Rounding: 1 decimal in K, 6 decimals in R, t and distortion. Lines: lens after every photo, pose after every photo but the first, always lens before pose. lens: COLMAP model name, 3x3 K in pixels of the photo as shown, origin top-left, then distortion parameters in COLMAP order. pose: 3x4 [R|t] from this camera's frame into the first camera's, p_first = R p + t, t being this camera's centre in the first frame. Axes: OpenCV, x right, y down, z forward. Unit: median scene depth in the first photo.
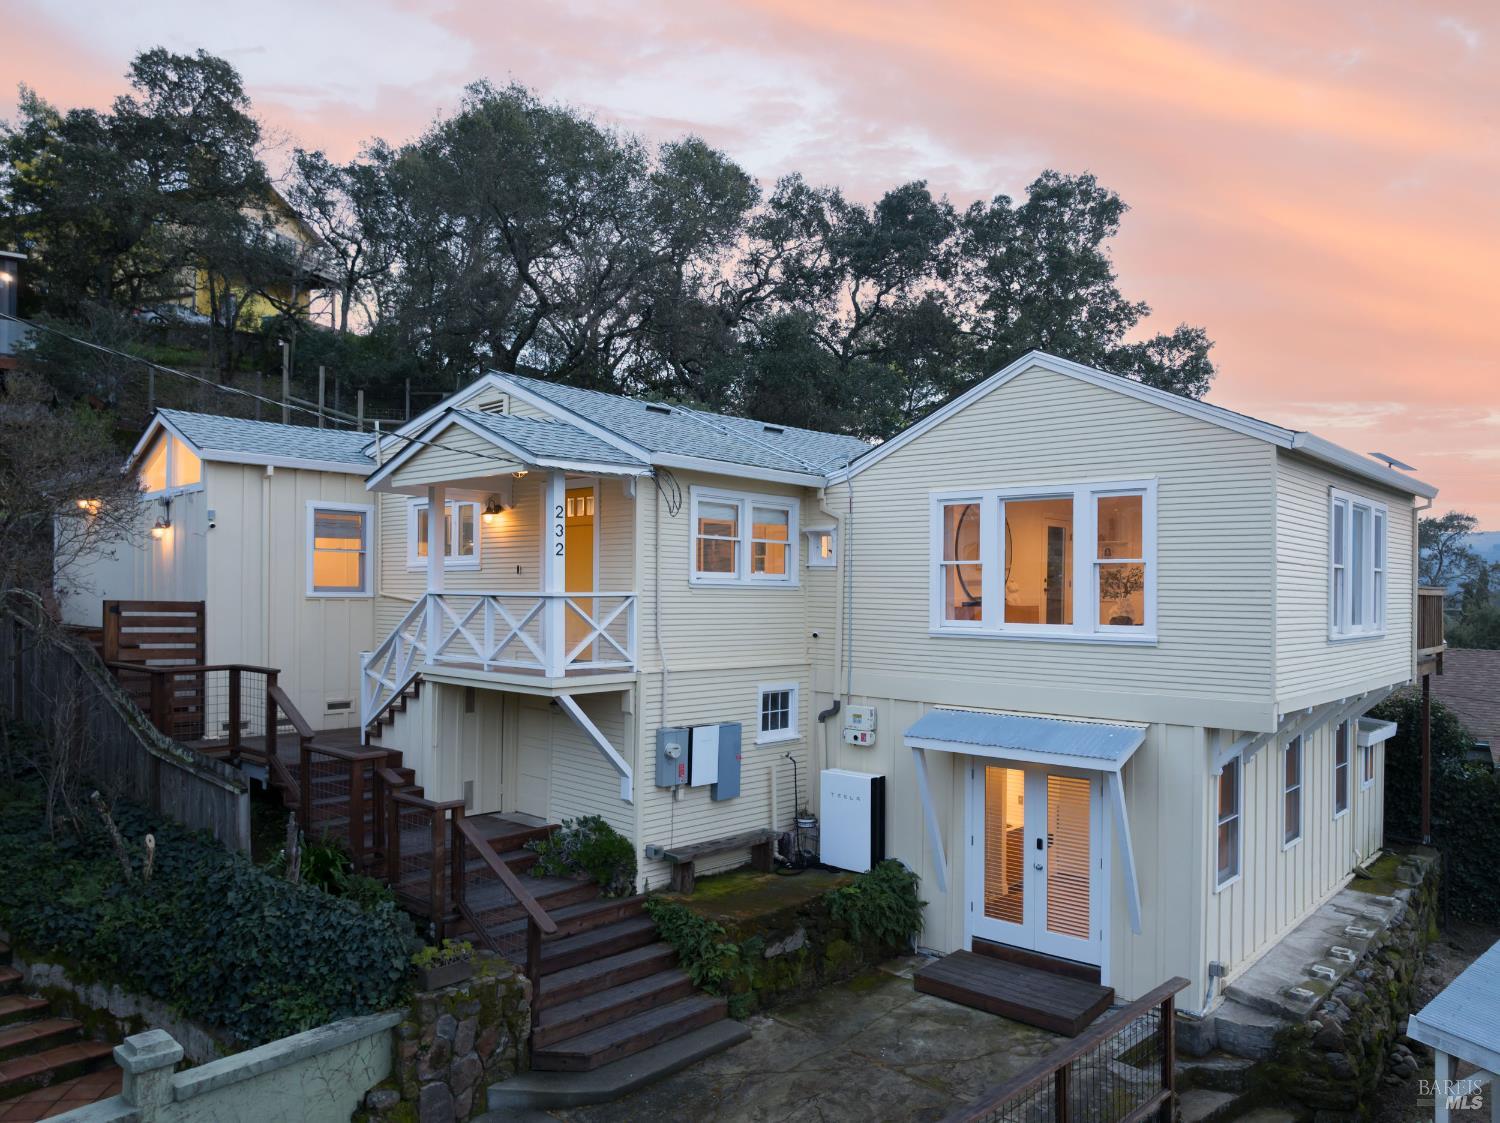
lens RADIAL K [[1071.7, 0, 750.6], [0, 1071.7, 588.3], [0, 0, 1]] dist [-0.031248, 0.003697]
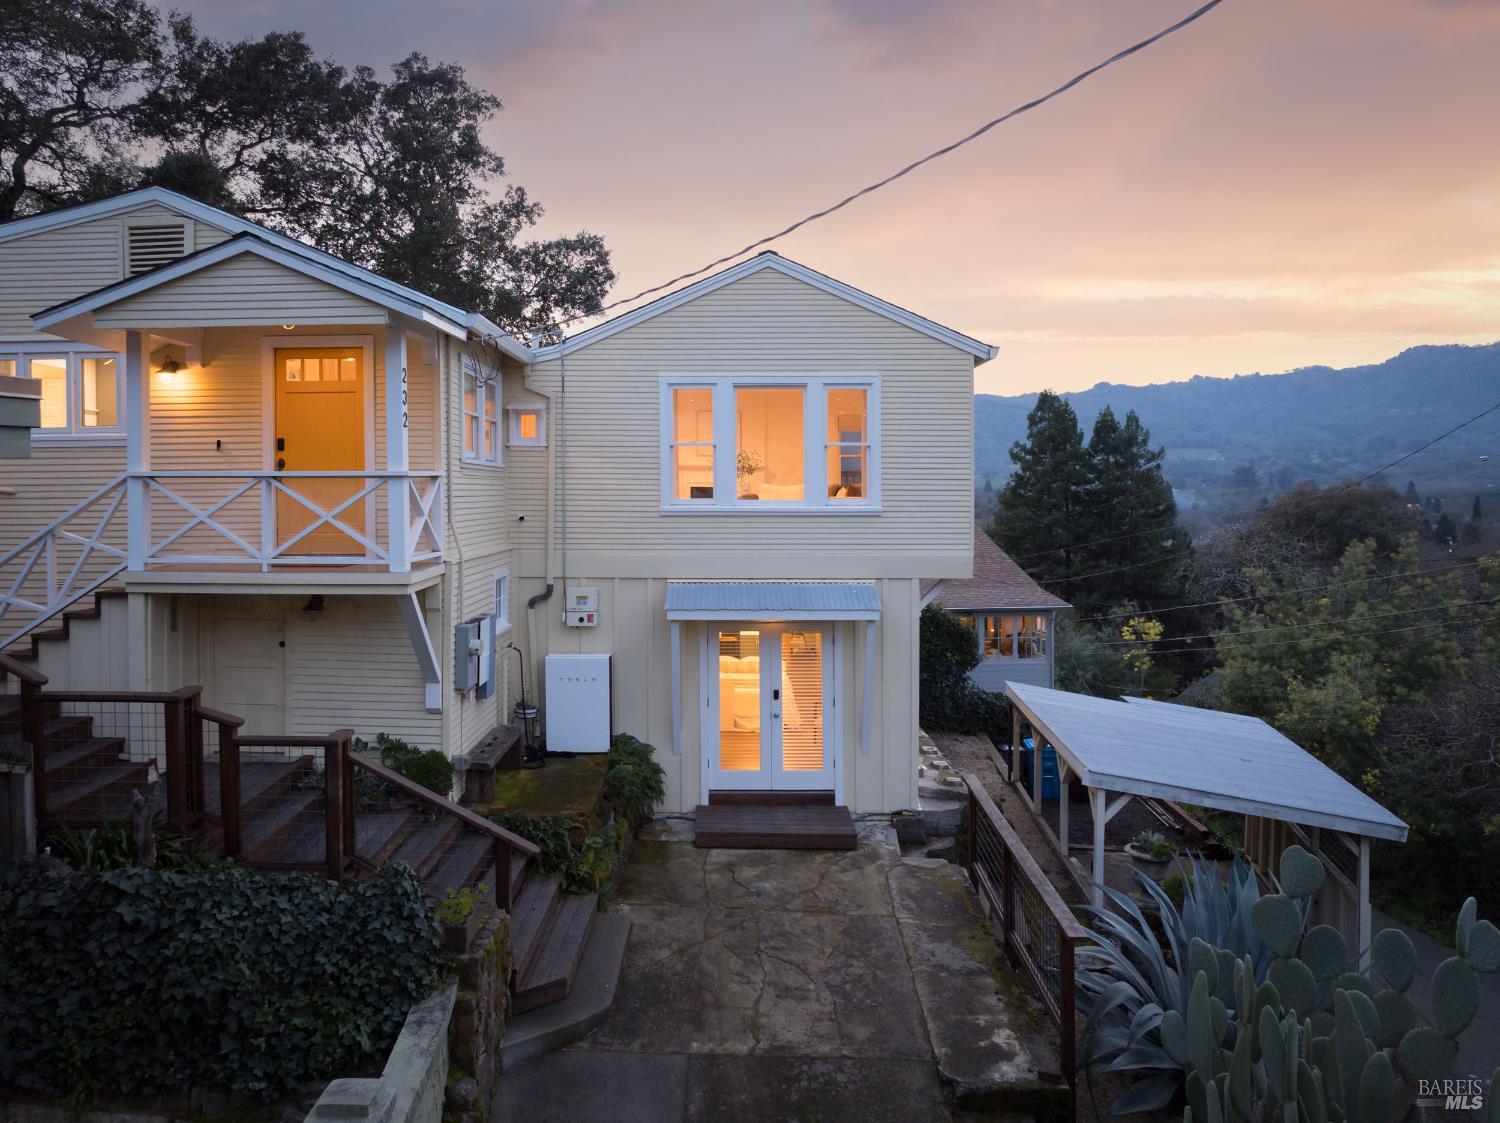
lens RADIAL K [[1061.2, 0, 747.3], [0, 1061.2, 512.8], [0, 0, 1]] dist [-0.034520, 0.002046]
pose [[0.758376, -0.027081, 0.651255, -0.440514], [0.005479, 0.999366, 0.035176, 0.007187], [-0.651795, -0.023108, 0.758043, 0.163959]]
